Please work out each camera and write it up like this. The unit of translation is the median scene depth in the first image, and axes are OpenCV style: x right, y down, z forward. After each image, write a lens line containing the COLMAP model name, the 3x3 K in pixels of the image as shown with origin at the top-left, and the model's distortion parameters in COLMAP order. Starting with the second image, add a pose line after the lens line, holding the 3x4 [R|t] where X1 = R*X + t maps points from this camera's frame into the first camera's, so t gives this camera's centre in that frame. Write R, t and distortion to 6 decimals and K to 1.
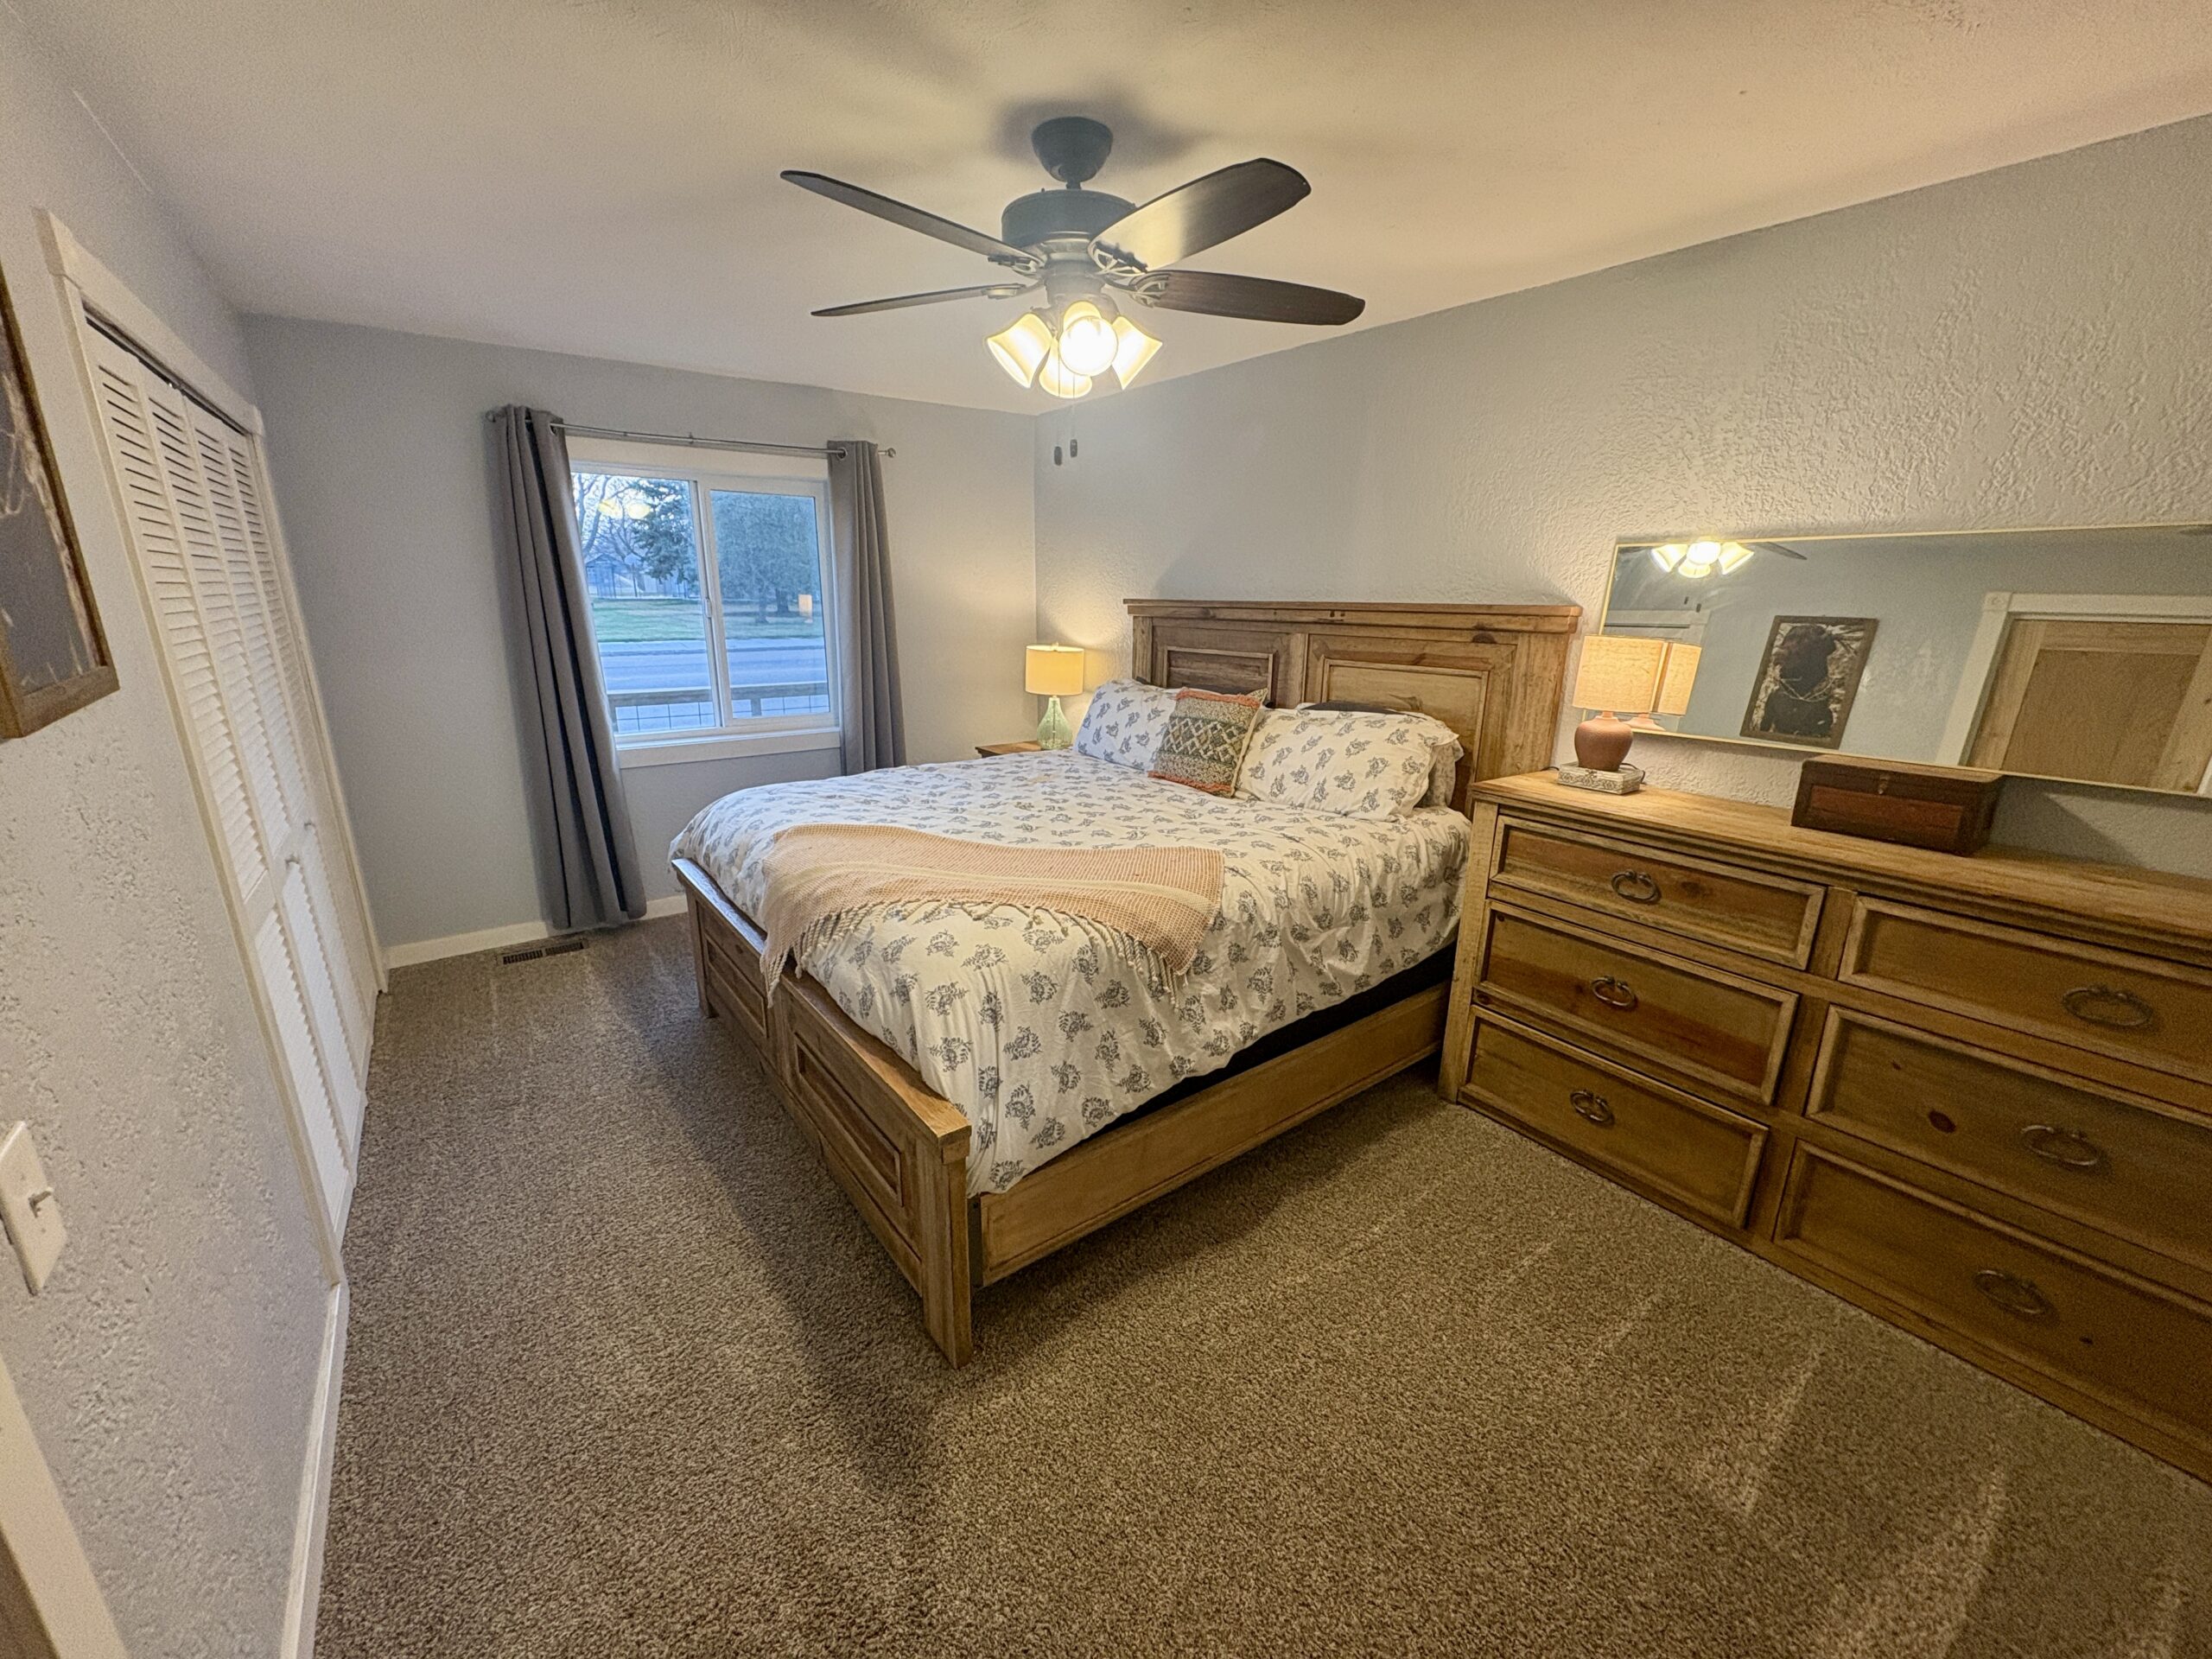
lens RADIAL K [[879.2, 0, 1109.1], [0, 879.2, 835.9], [0, 0, 1]] dist [-0.000567, 0.000186]
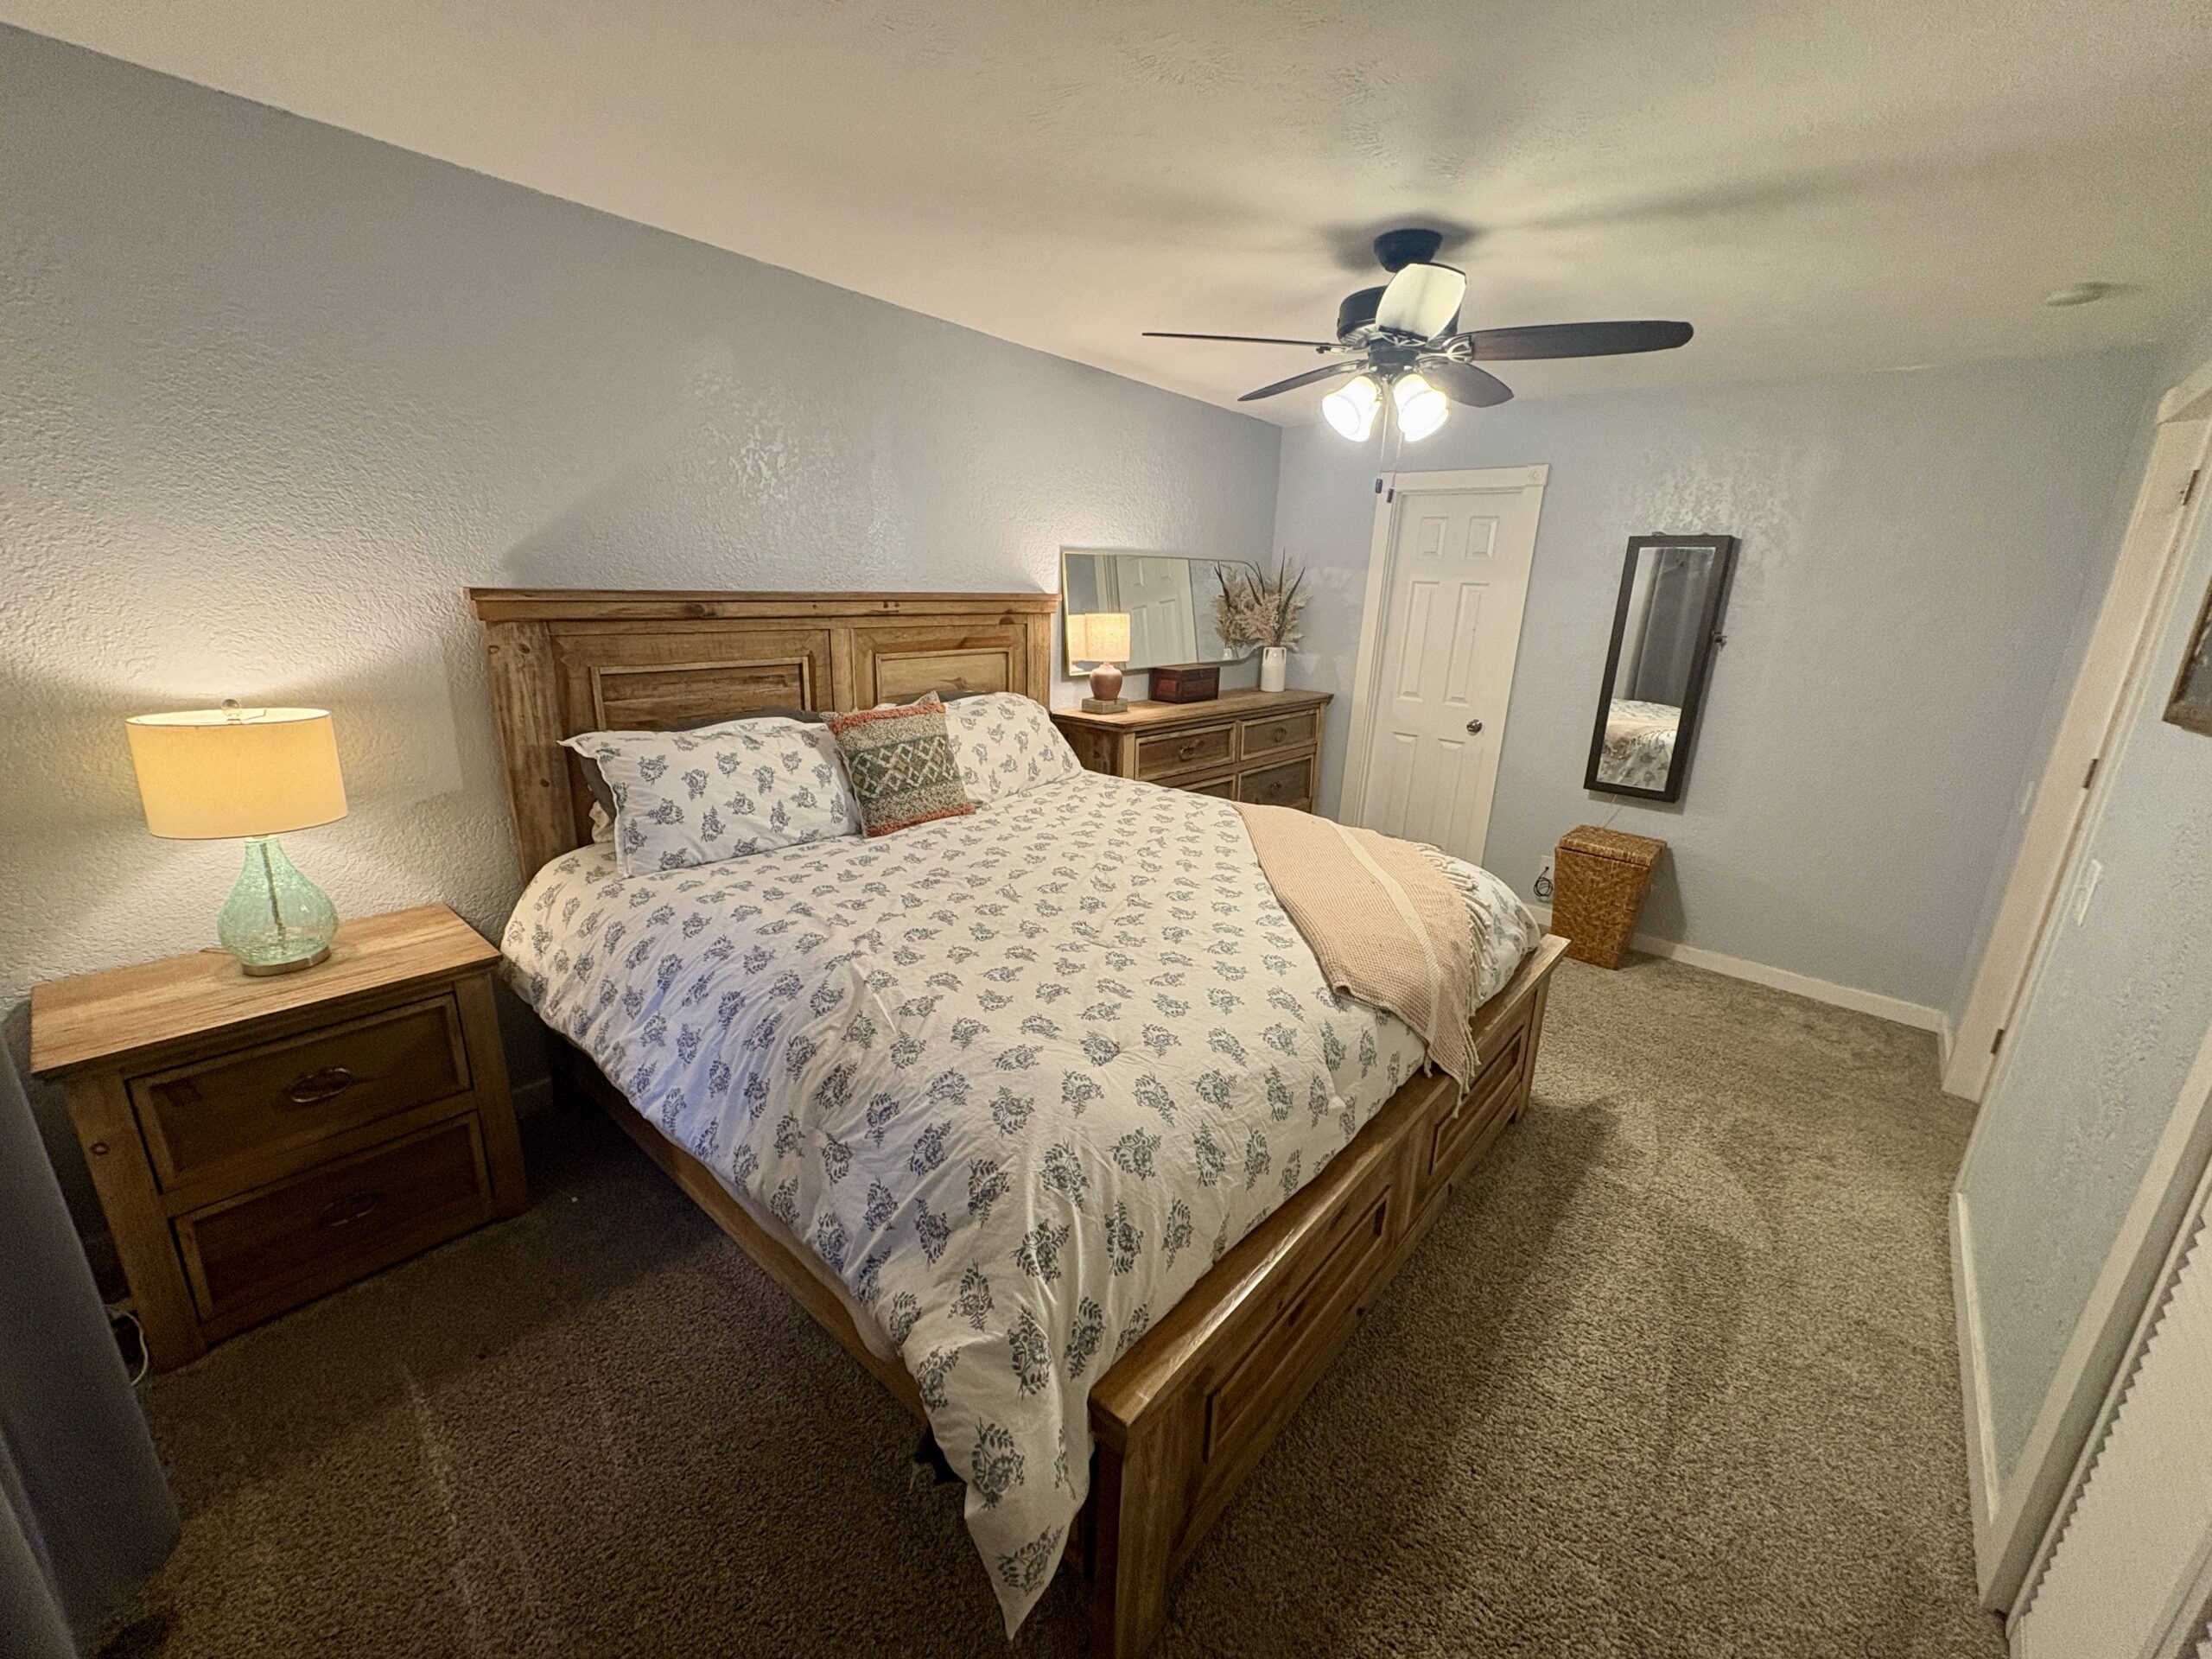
lens RADIAL K [[879.2, 0, 1110.5], [0, 879.2, 835.7], [0, 0, 1]] dist [-0.000567, 0.000186]
pose [[-0.216877, -0.286243, 0.933290, -0.729500], [0.231148, 0.913799, 0.333979, -0.284341], [-0.948438, 0.288161, -0.132017, 0.967256]]
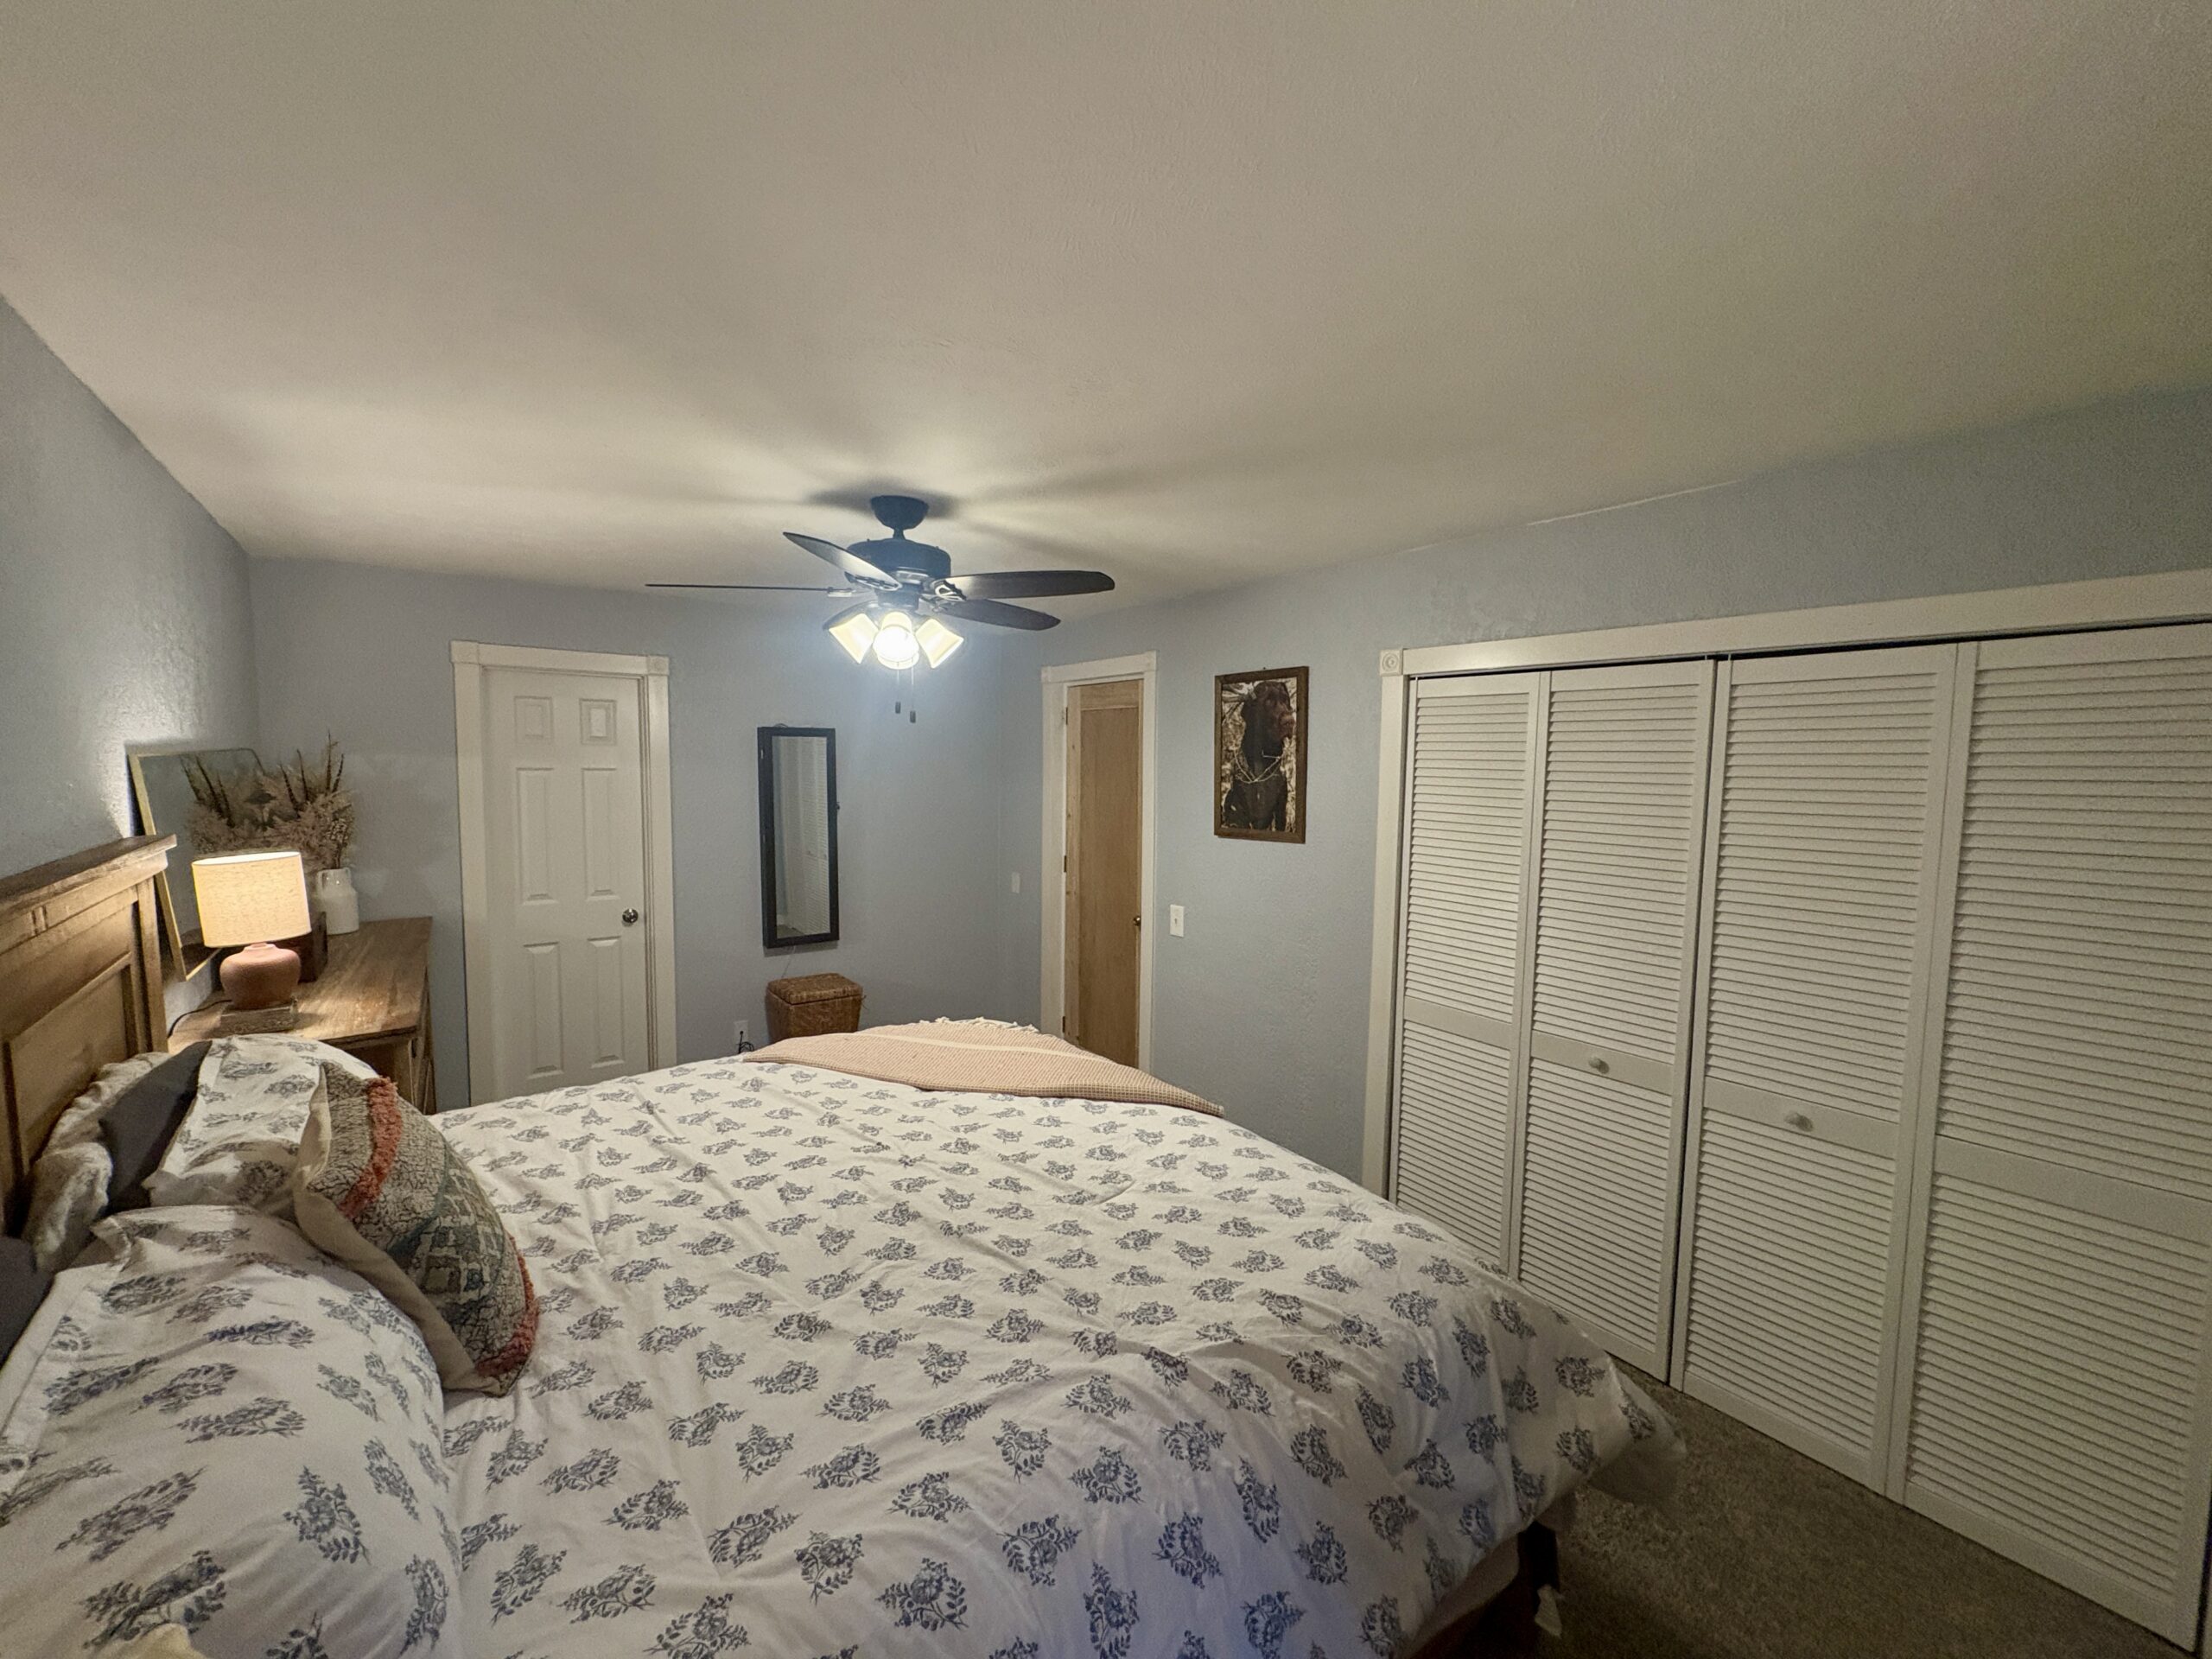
lens RADIAL K [[879.2, 0, 1103.6], [0, 879.2, 829.8], [0, 0, 1]] dist [-0.000567, 0.000186]
pose [[-0.999638, -0.018805, -0.019245, -0.192082], [-0.024402, 0.934971, 0.353884, -0.432236], [0.011339, 0.354226, -0.935091, 1.345151]]
